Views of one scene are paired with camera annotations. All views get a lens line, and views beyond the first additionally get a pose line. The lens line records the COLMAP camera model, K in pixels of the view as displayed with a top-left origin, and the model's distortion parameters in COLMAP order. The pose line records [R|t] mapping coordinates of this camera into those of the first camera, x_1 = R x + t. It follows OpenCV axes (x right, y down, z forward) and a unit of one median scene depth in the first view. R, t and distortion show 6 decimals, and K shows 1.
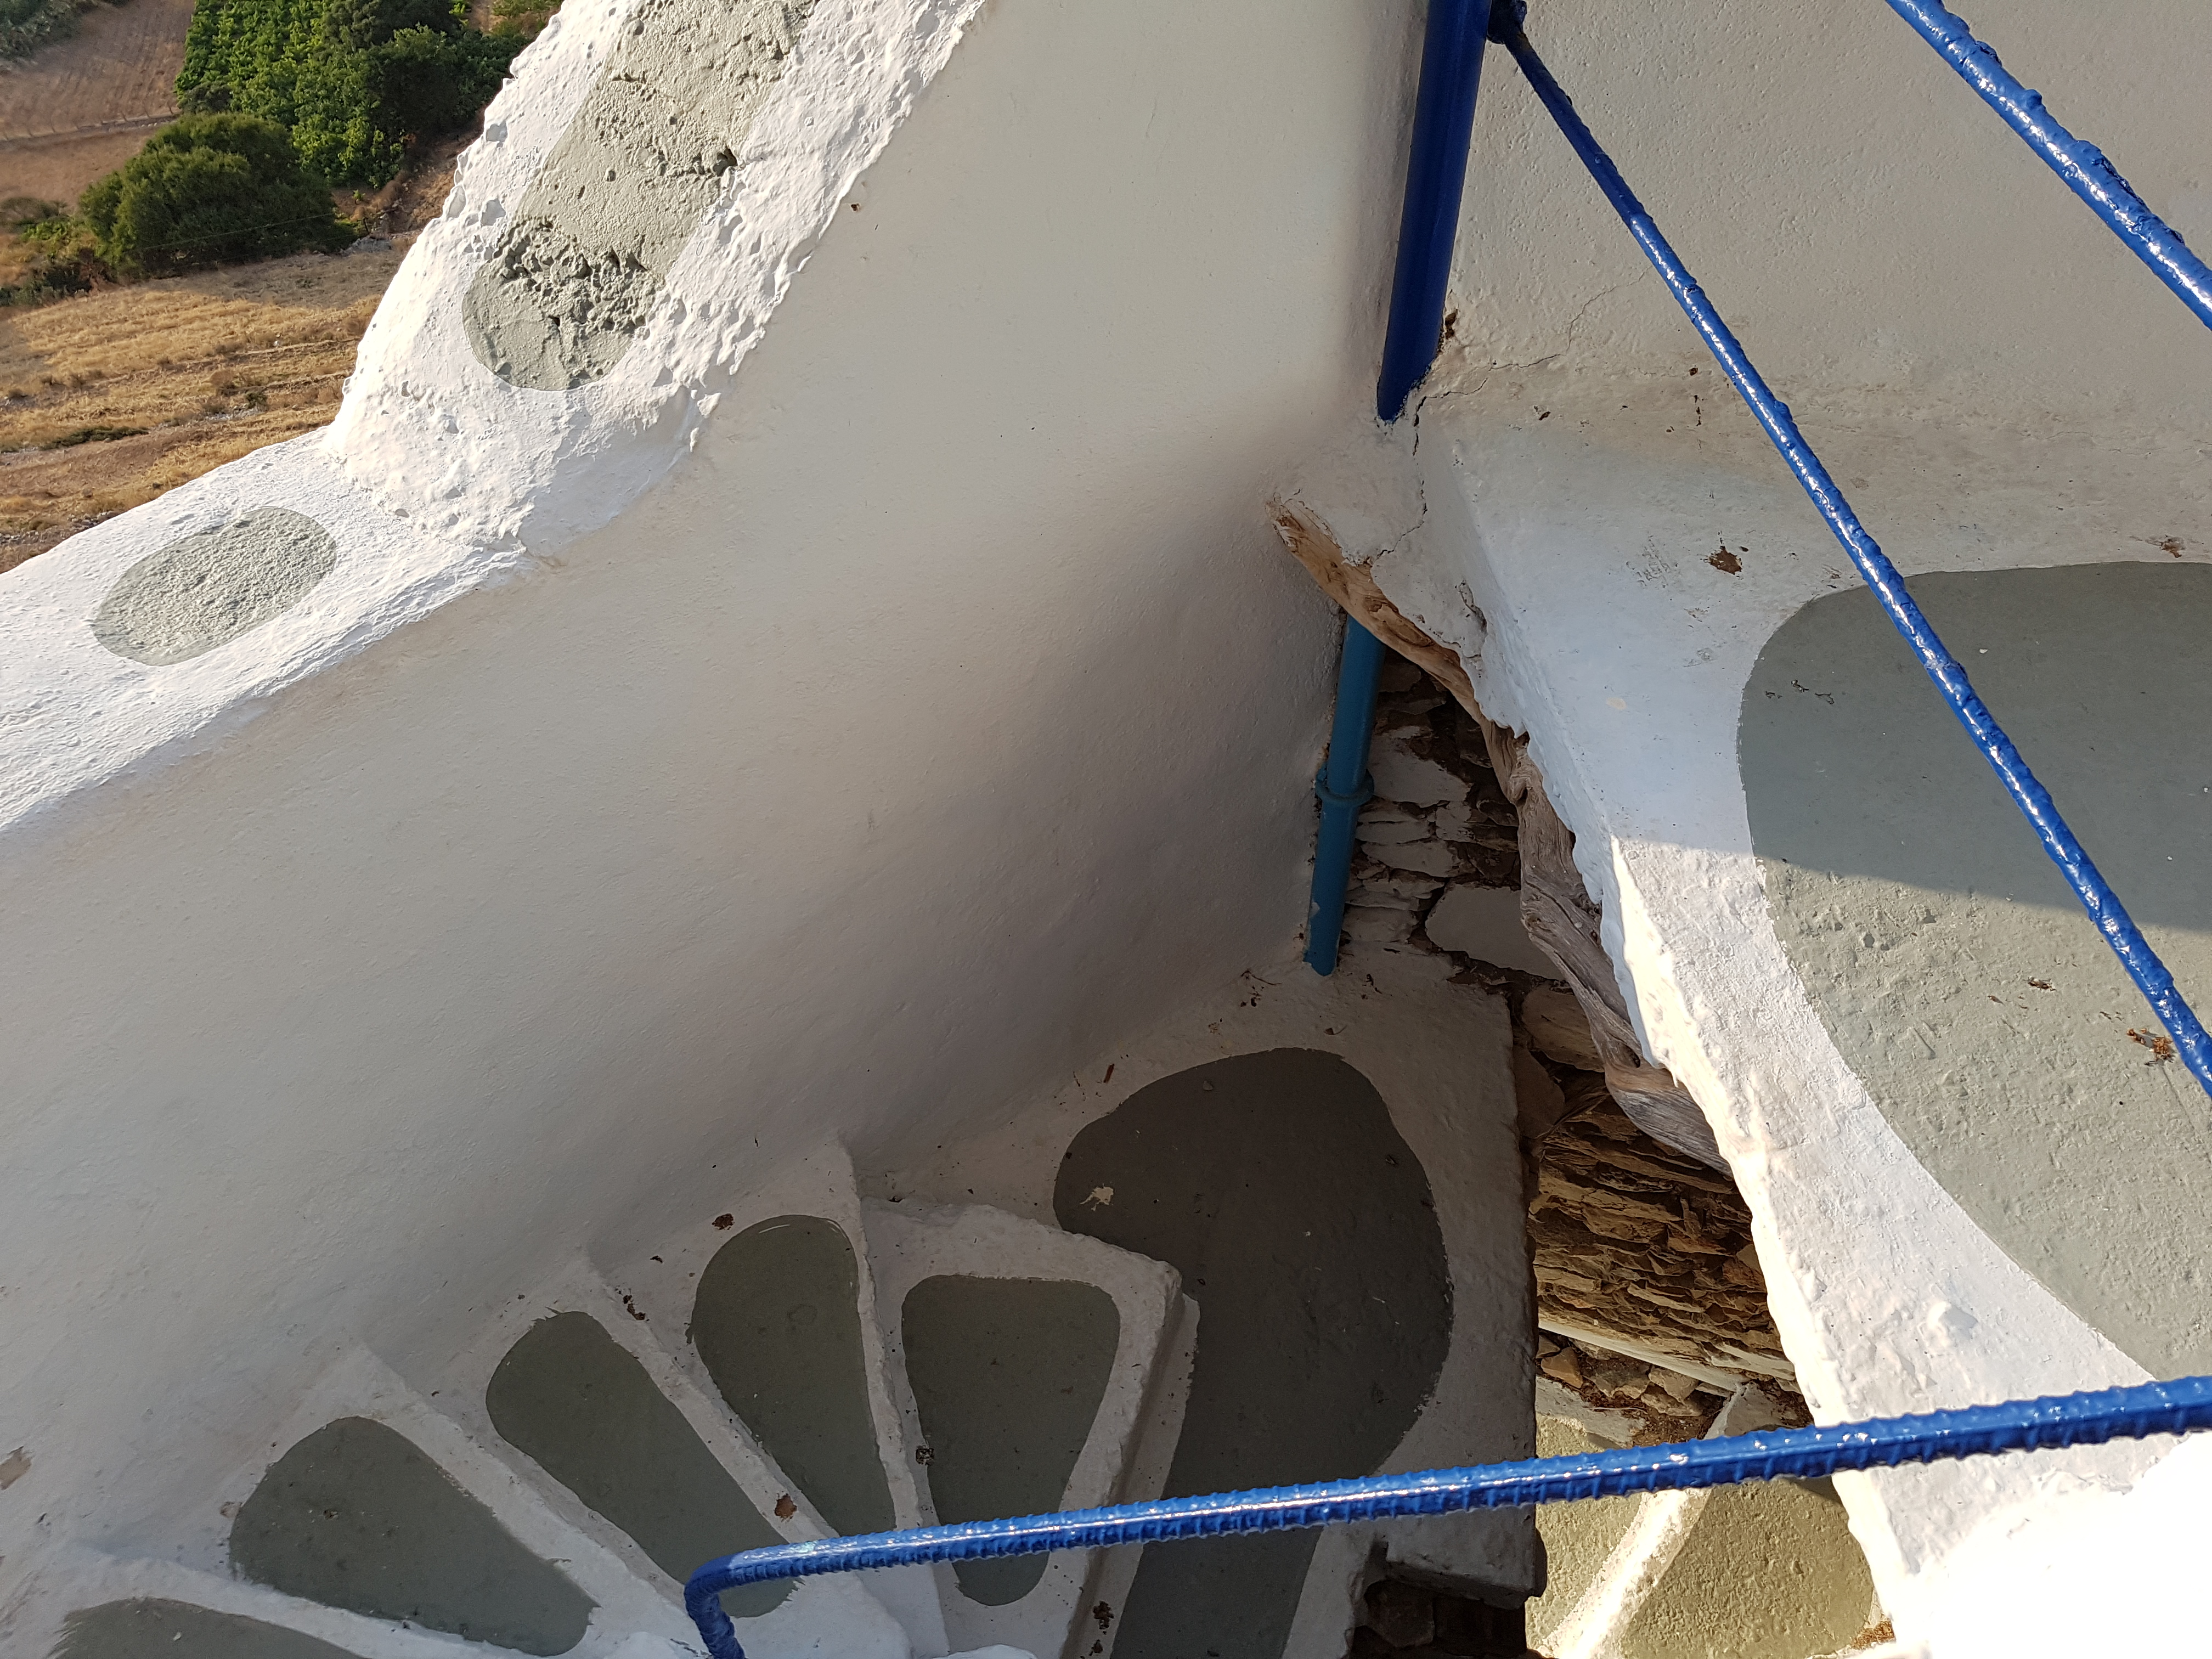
lens RADIAL K [[1699.6, 0, 1106.0], [0, 1699.6, 829.5], [0, 0, 1]] dist [0.034662, -0.011968]
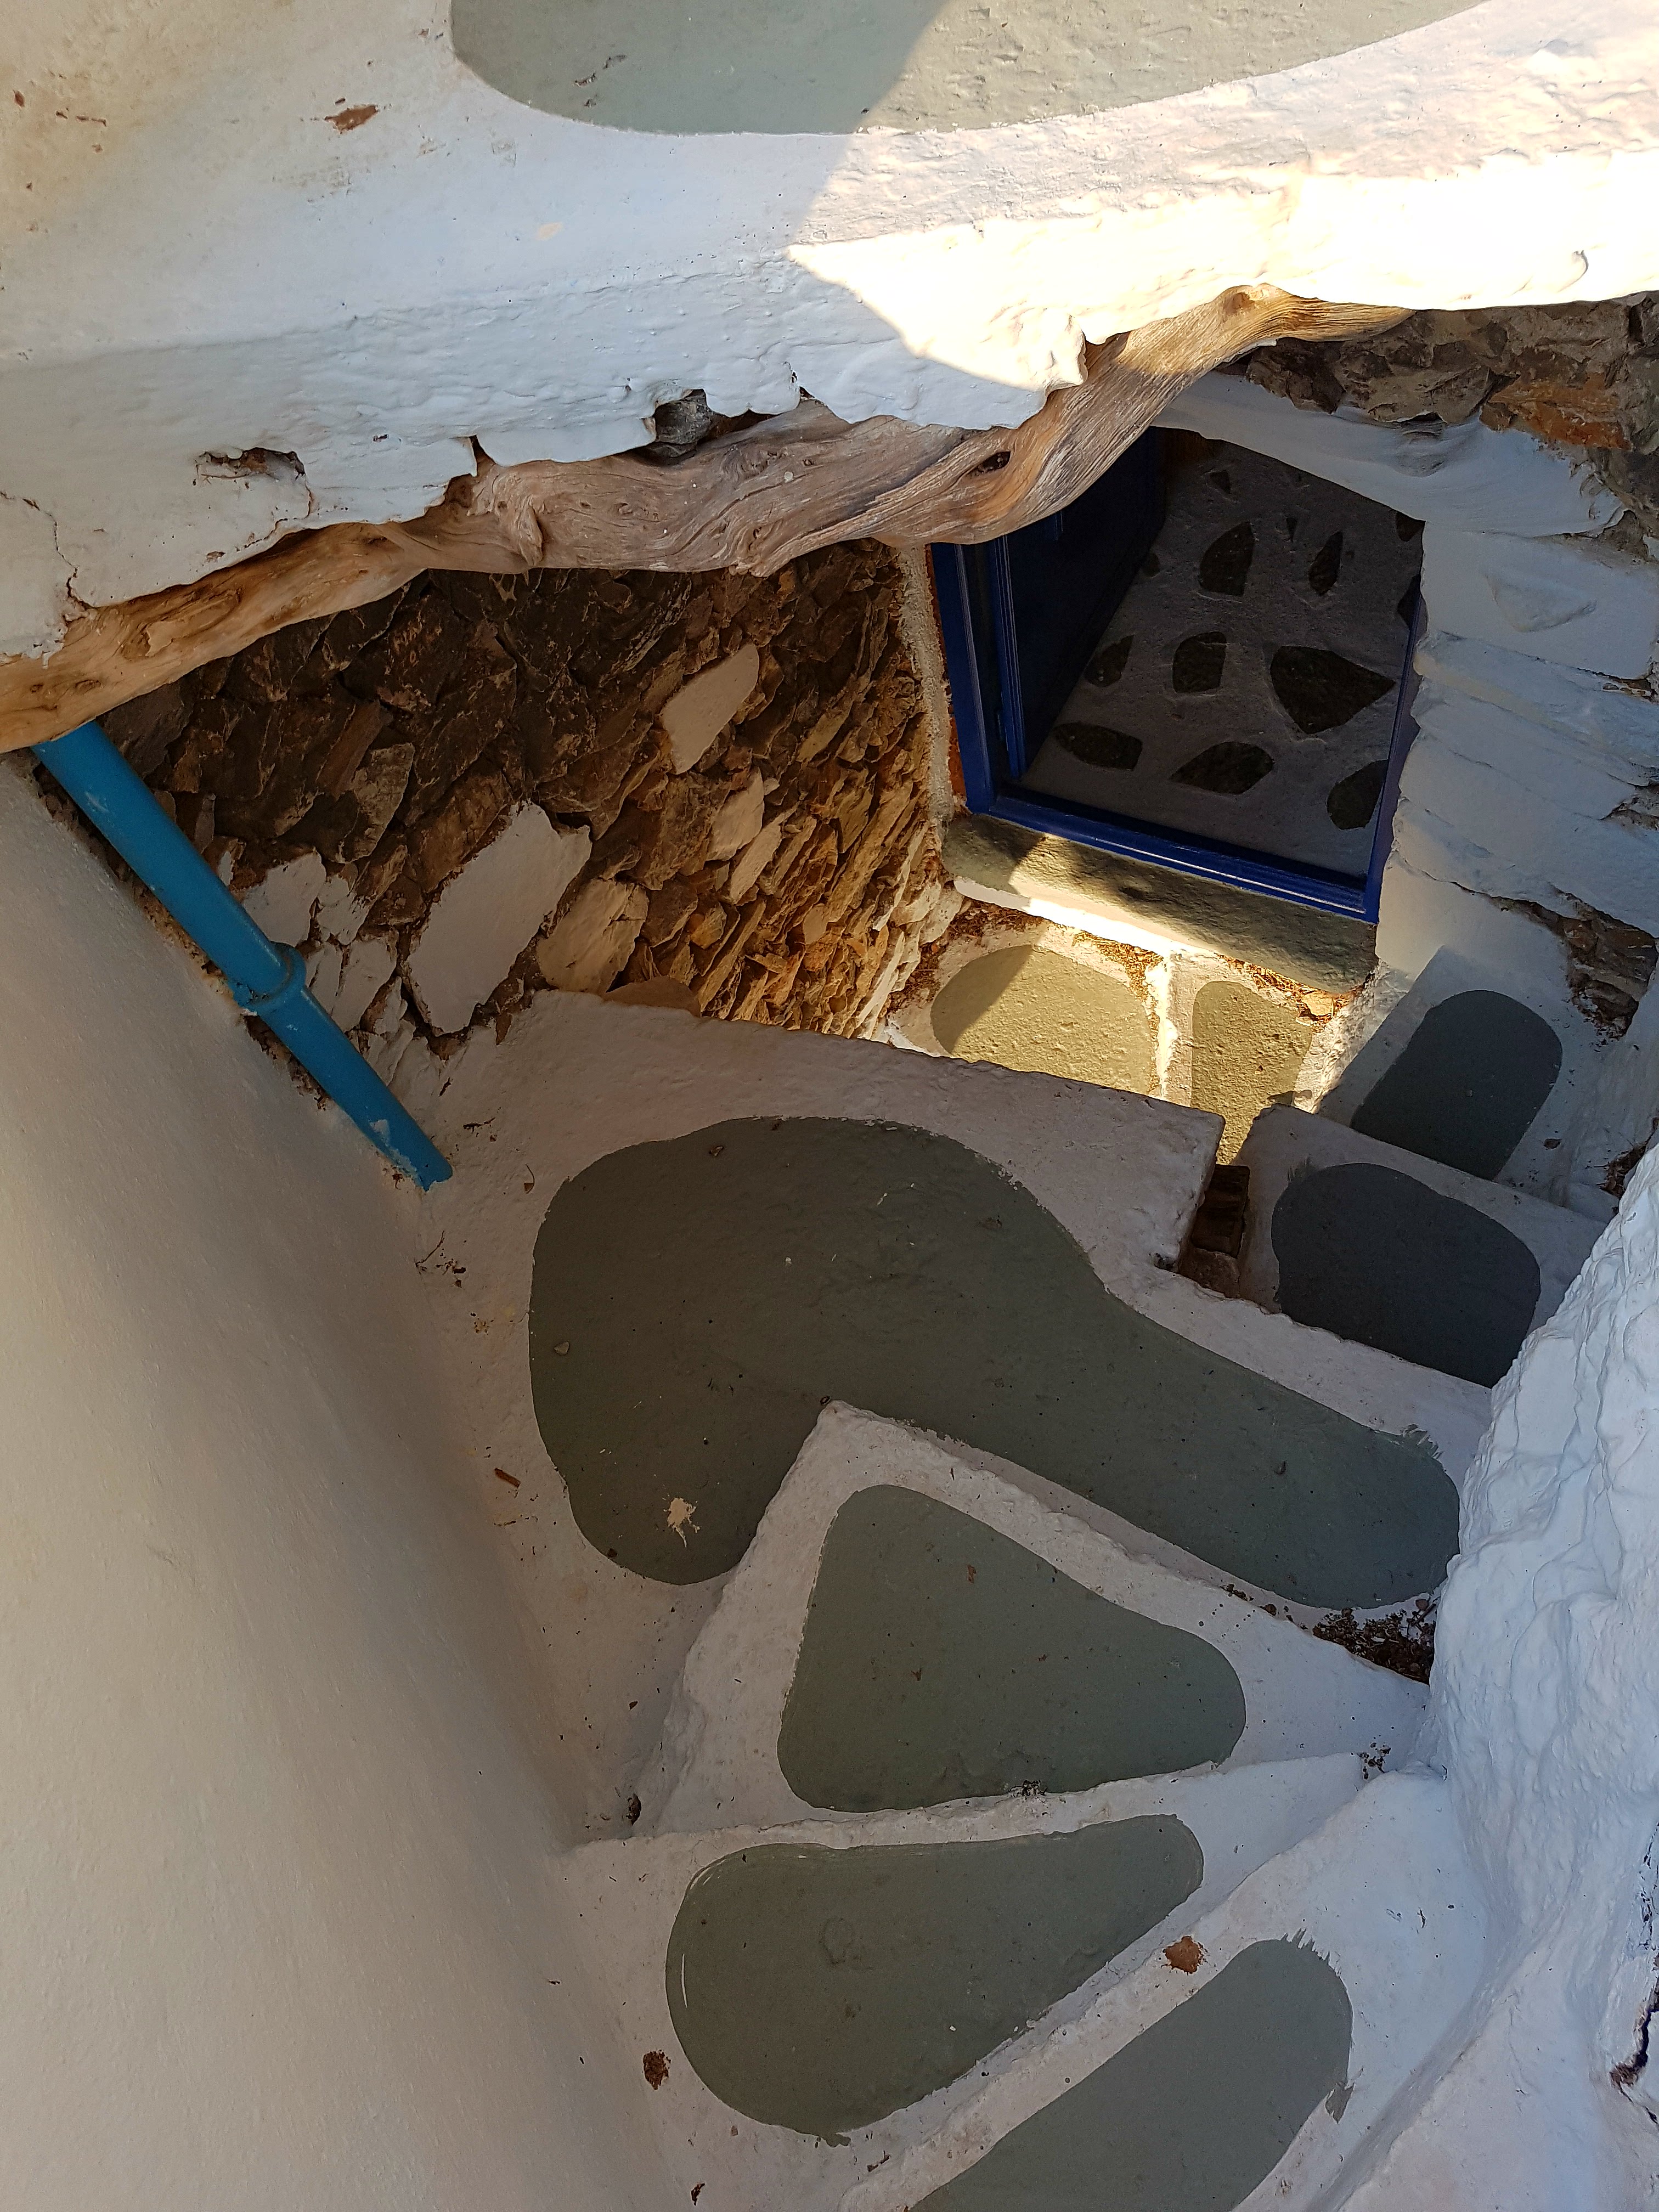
lens RADIAL K [[1700.4, 0, 830.8], [0, 1700.4, 1042.6], [0, 0, 1]] dist [0.255658, -0.563142]
pose [[0.175519, -0.851857, 0.493490, -0.184599], [0.860685, 0.376127, 0.343148, -0.058520], [-0.477928, 0.364510, 0.799198, 0.309390]]
